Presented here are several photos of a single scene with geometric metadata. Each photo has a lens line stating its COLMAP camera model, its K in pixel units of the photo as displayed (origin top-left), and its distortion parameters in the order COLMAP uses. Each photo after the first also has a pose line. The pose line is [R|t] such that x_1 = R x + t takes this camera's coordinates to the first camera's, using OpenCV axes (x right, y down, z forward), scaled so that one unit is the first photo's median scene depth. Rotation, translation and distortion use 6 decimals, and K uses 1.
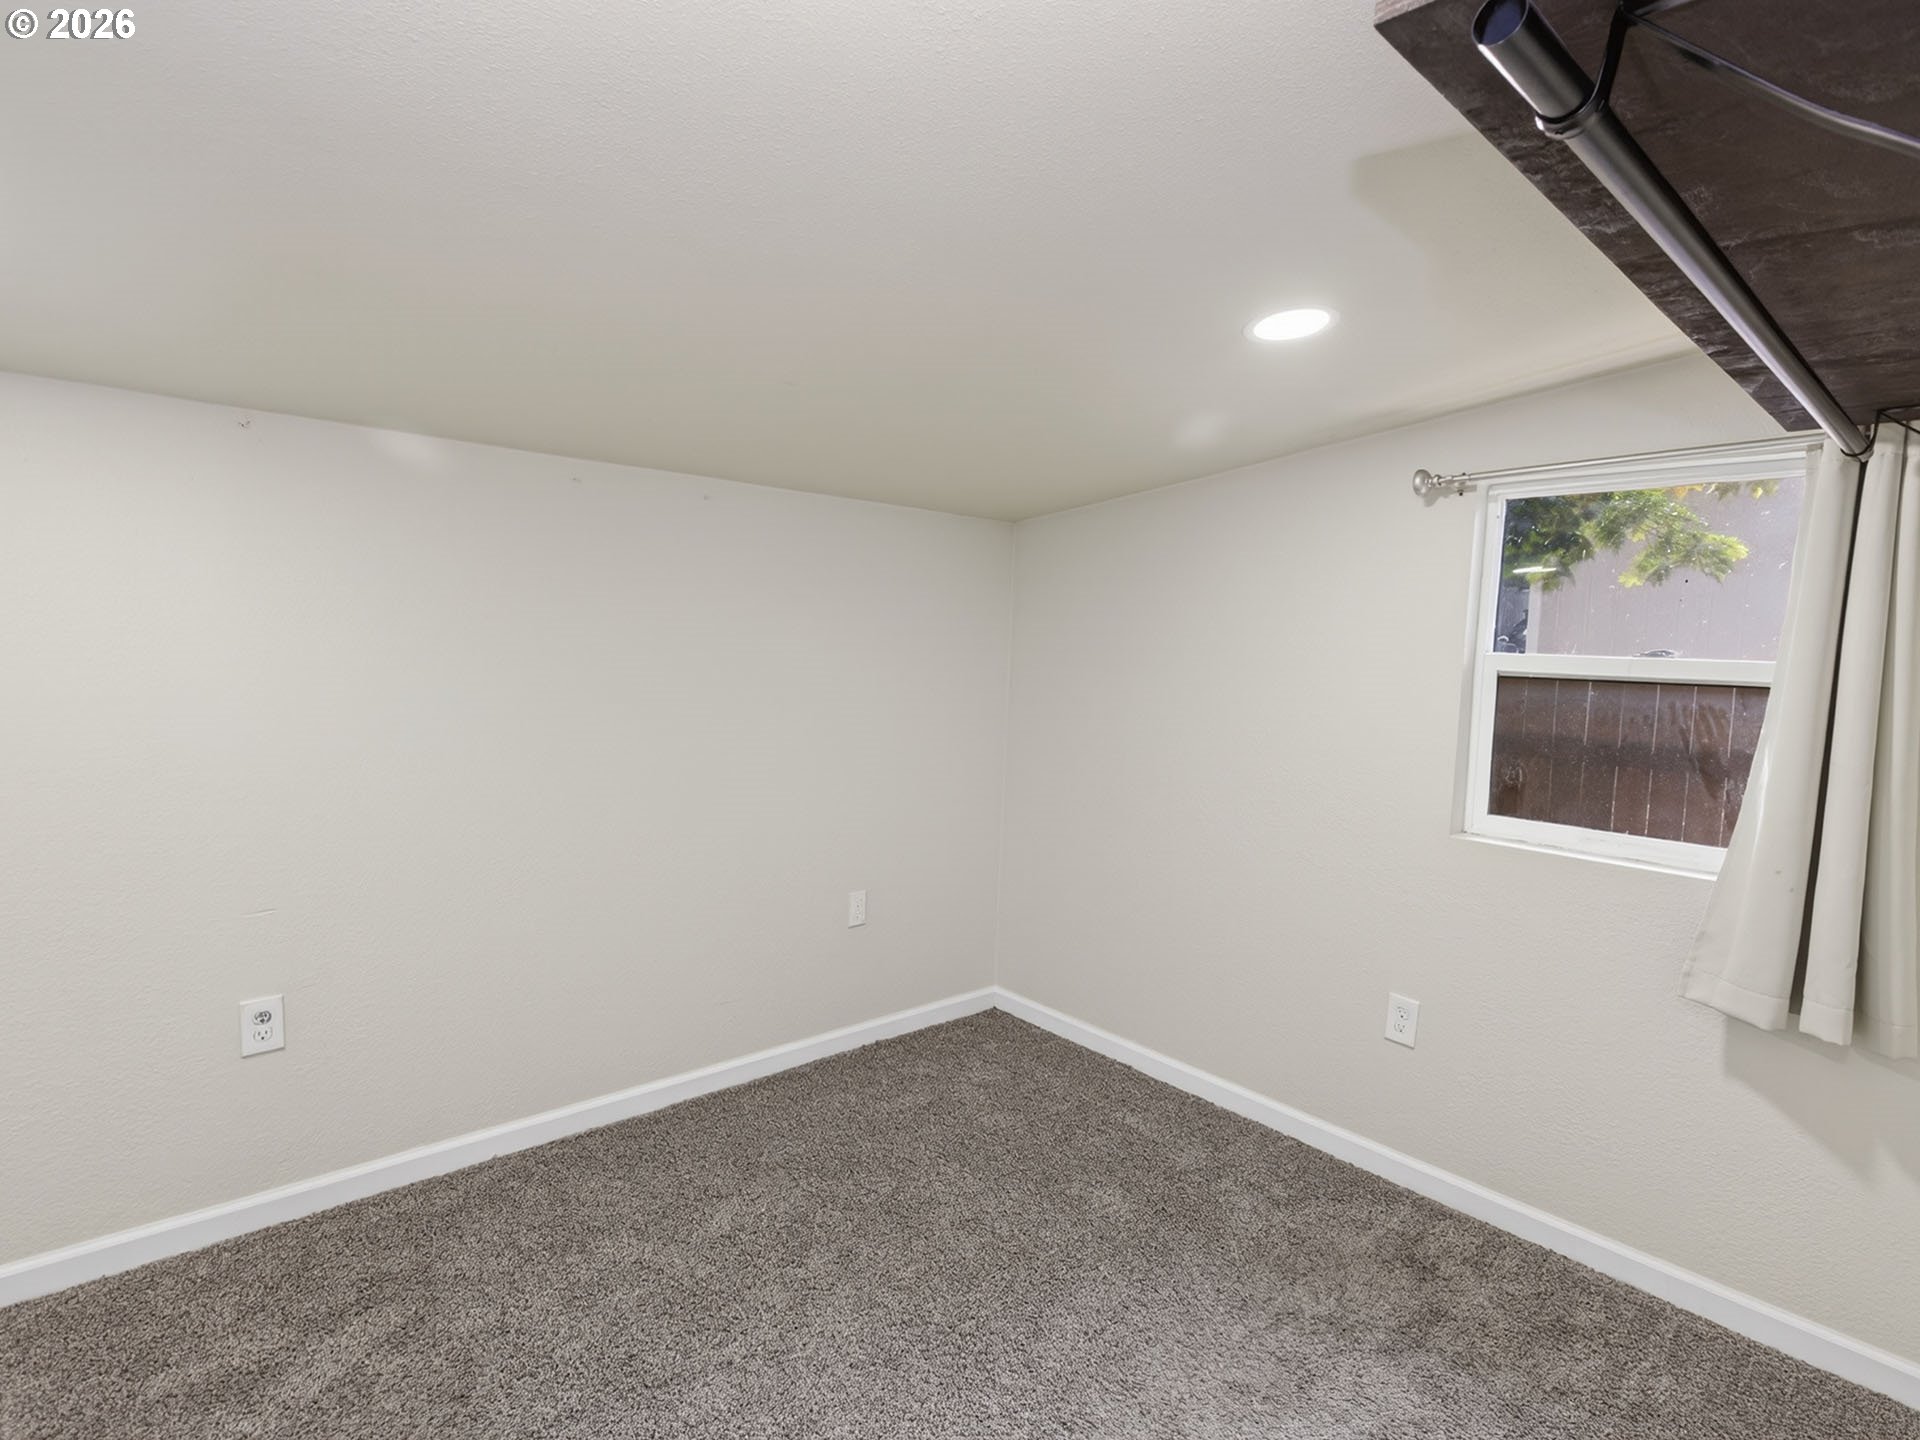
lens RADIAL K [[979.9, 0, 953.2], [0, 979.9, 722.9], [0, 0, 1]] dist [-0.001815, 0.000474]
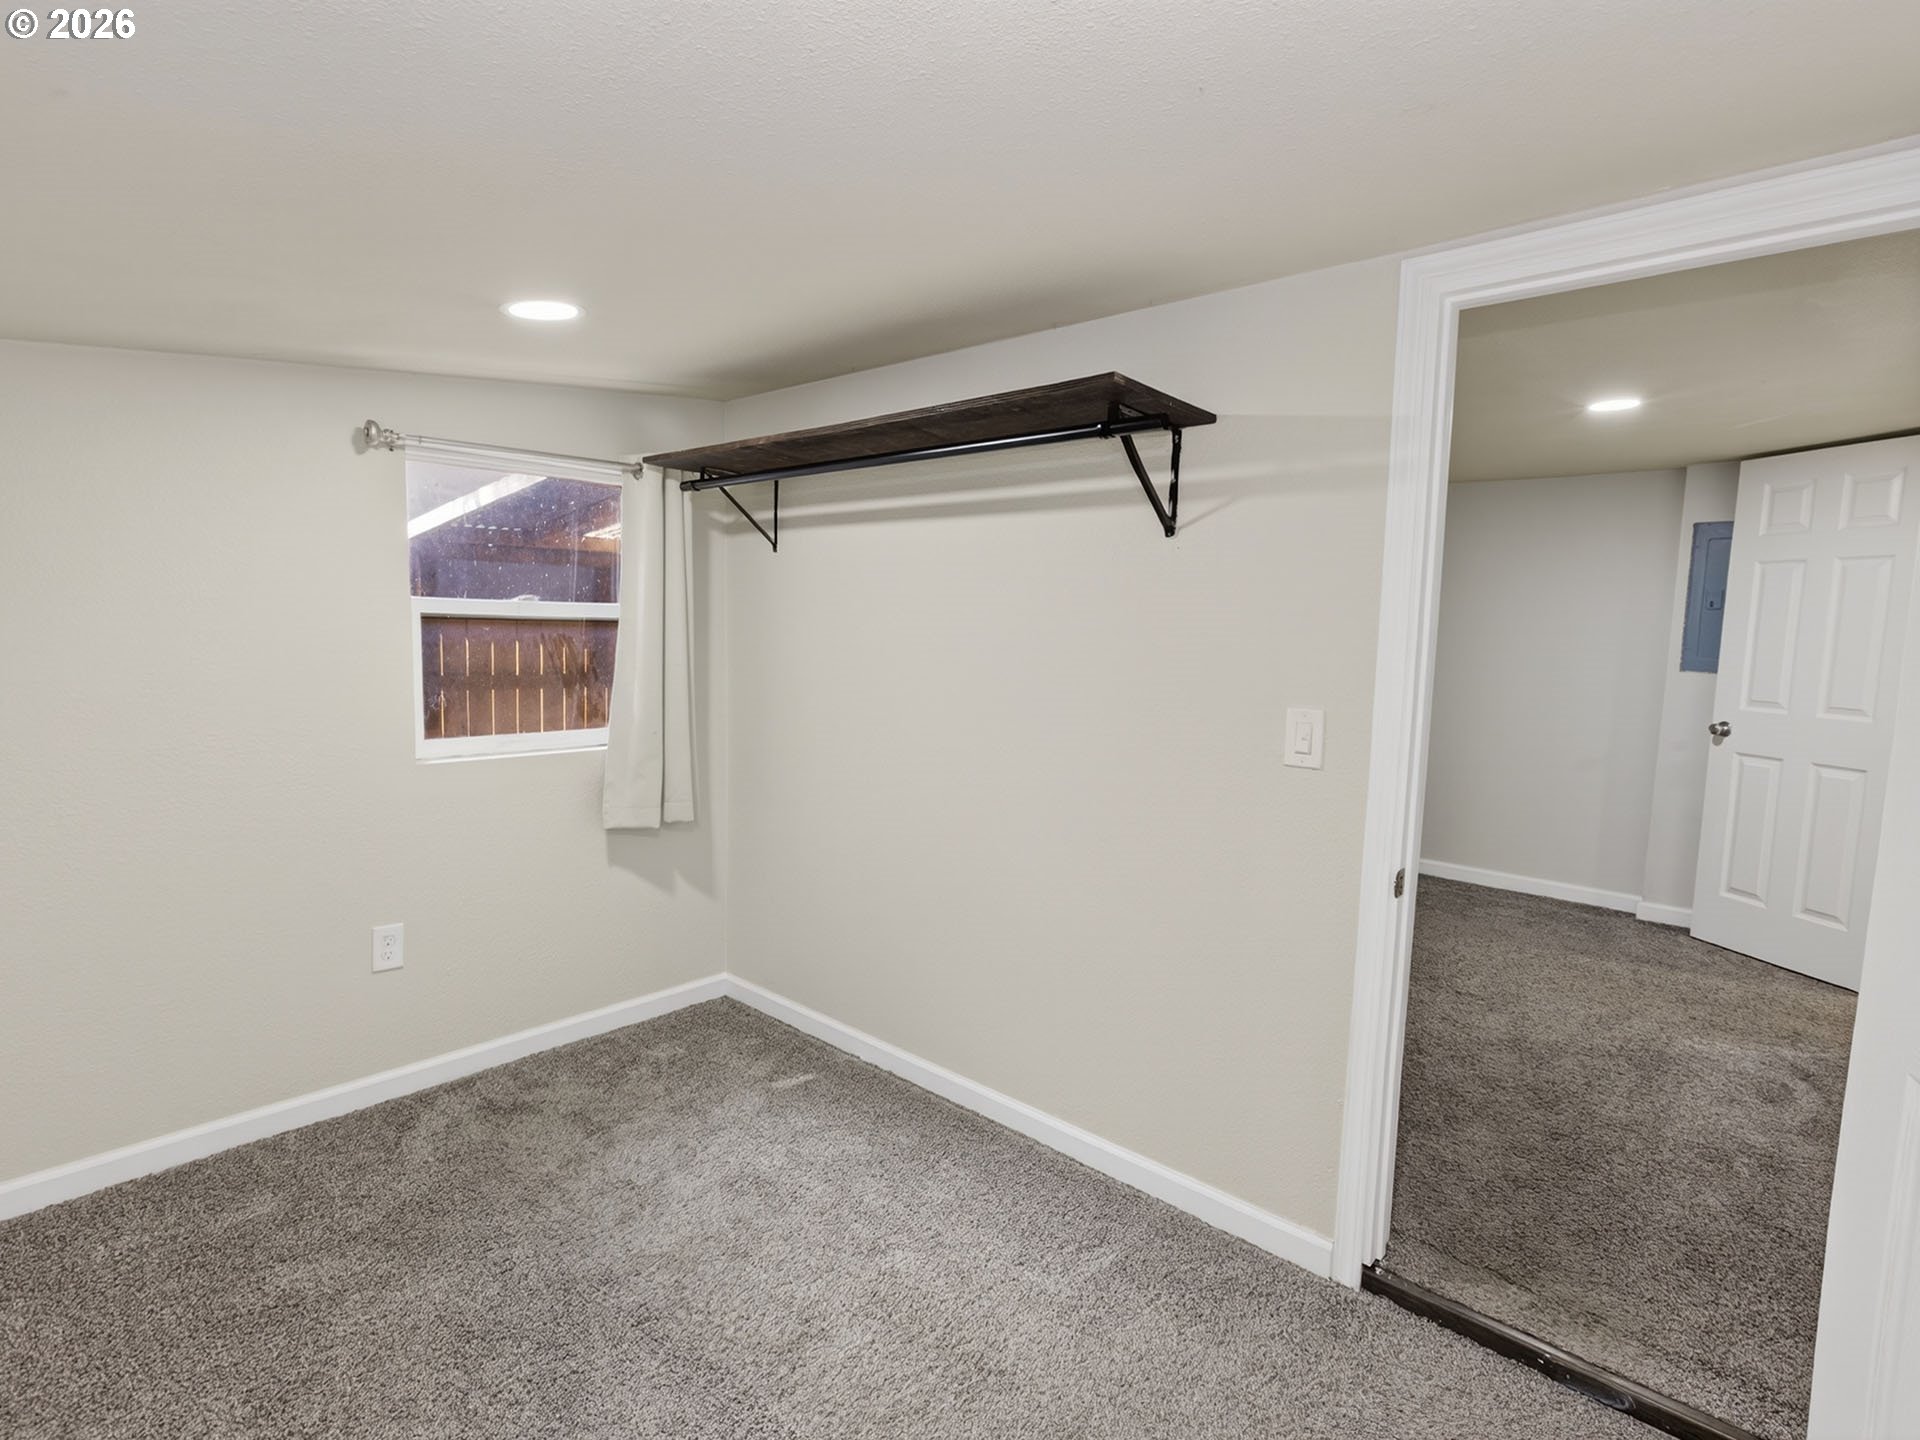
lens RADIAL K [[979.9, 0, 953.2], [0, 979.9, 722.9], [0, 0, 1]] dist [-0.001815, 0.000474]
pose [[-0.108729, -0.147227, 0.983108, -0.643513], [0.050866, 0.986852, 0.153413, -0.070537], [-0.992769, 0.066687, -0.099811, 0.507949]]
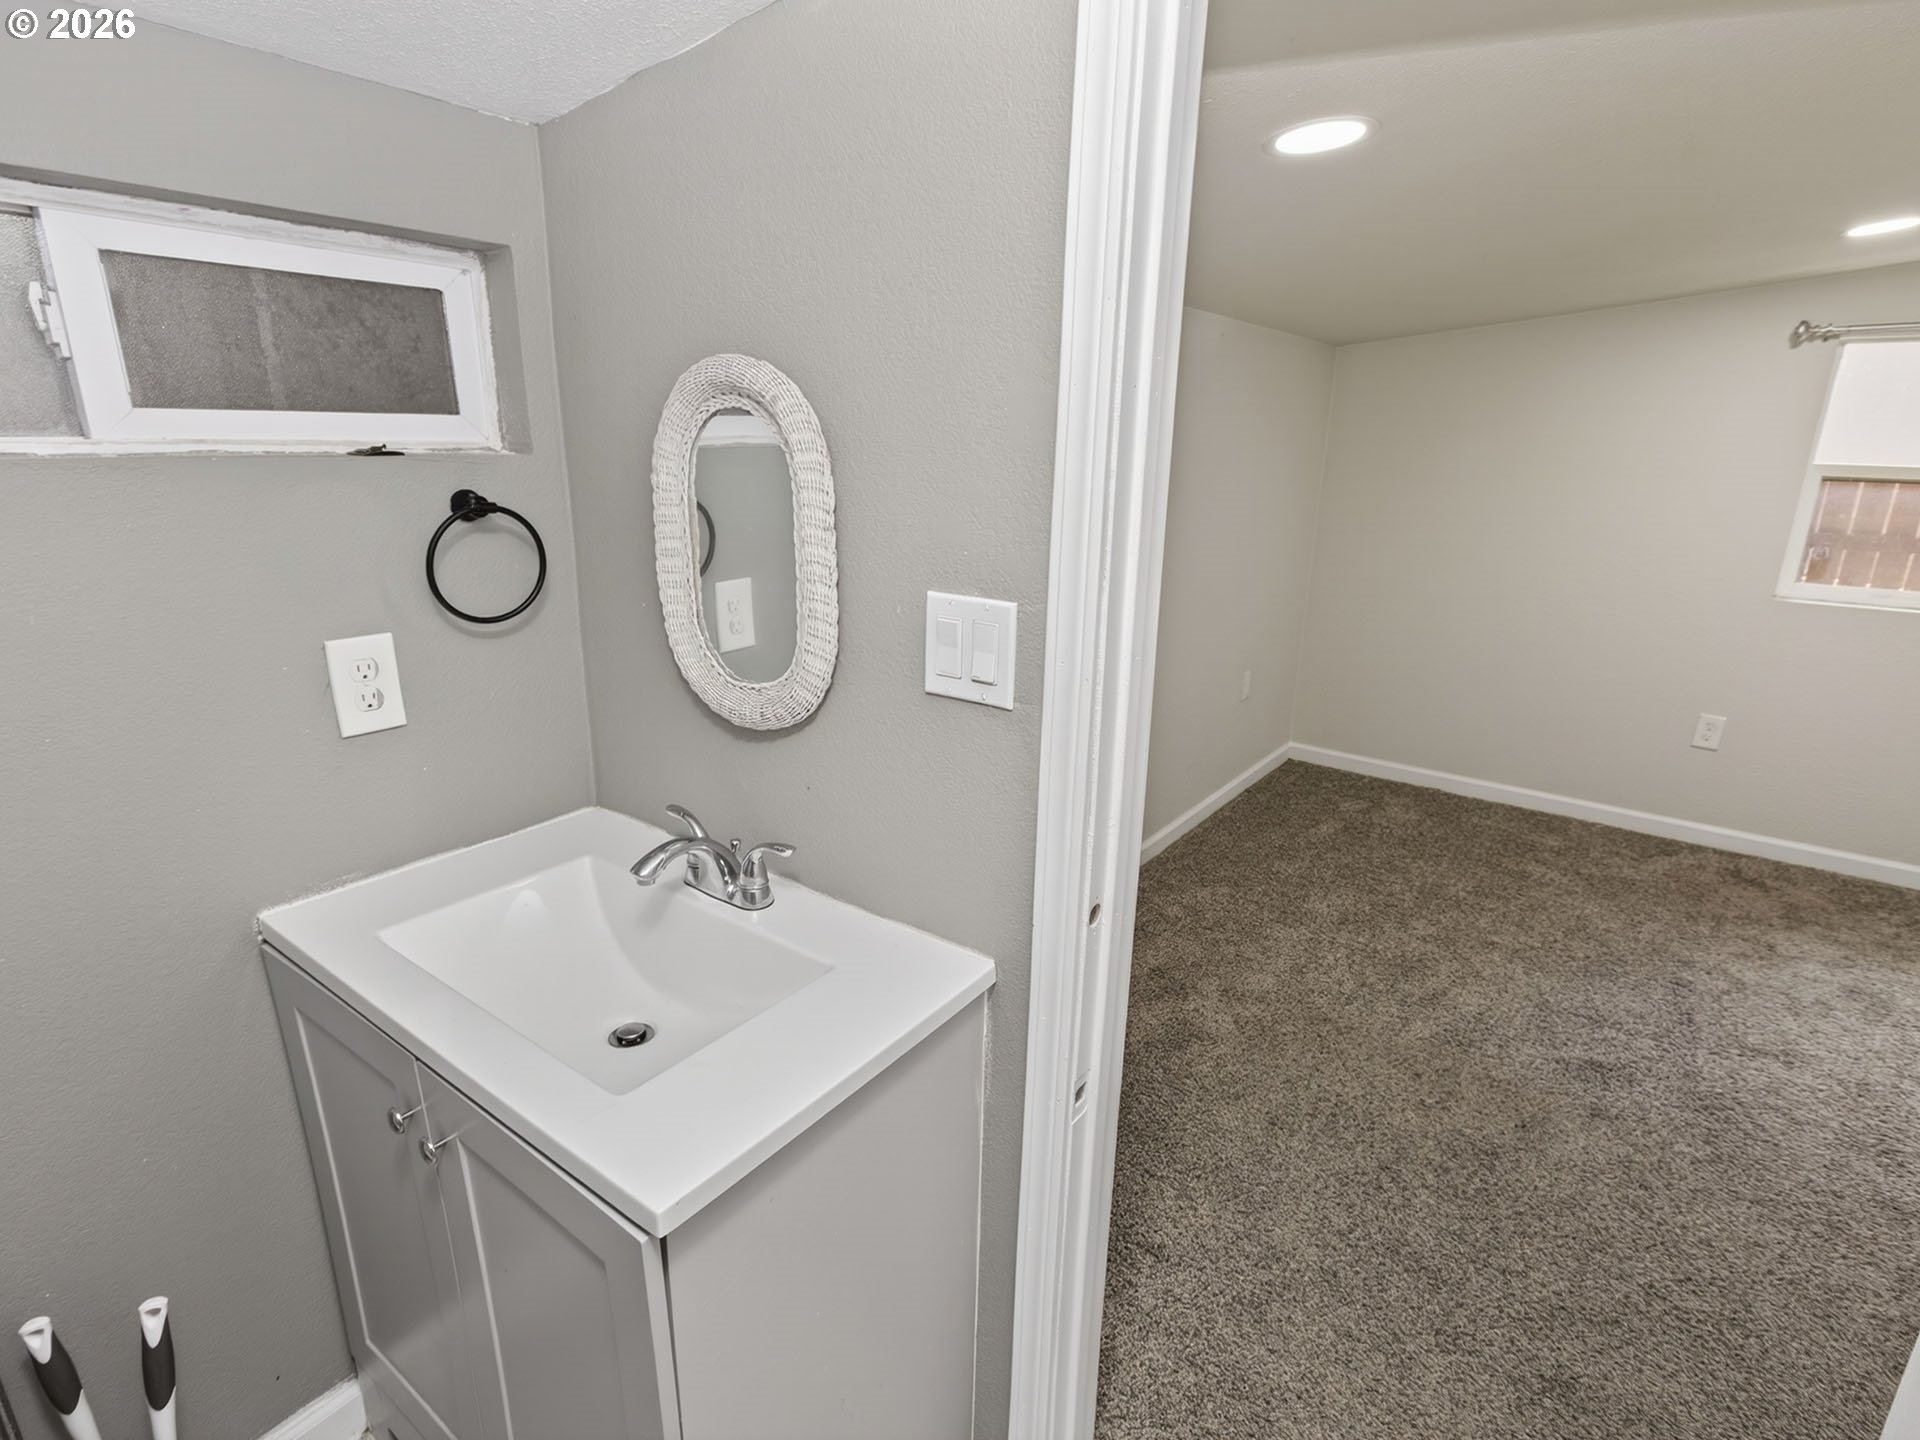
lens RADIAL K [[979.9, 0, 953.2], [0, 979.9, 722.9], [0, 0, 1]] dist [-0.001815, 0.000474]
pose [[0.978925, -0.073590, 0.190502, -0.920610], [0.031605, 0.976172, 0.214683, -0.049121], [-0.201762, -0.204138, 0.957925, -0.136609]]
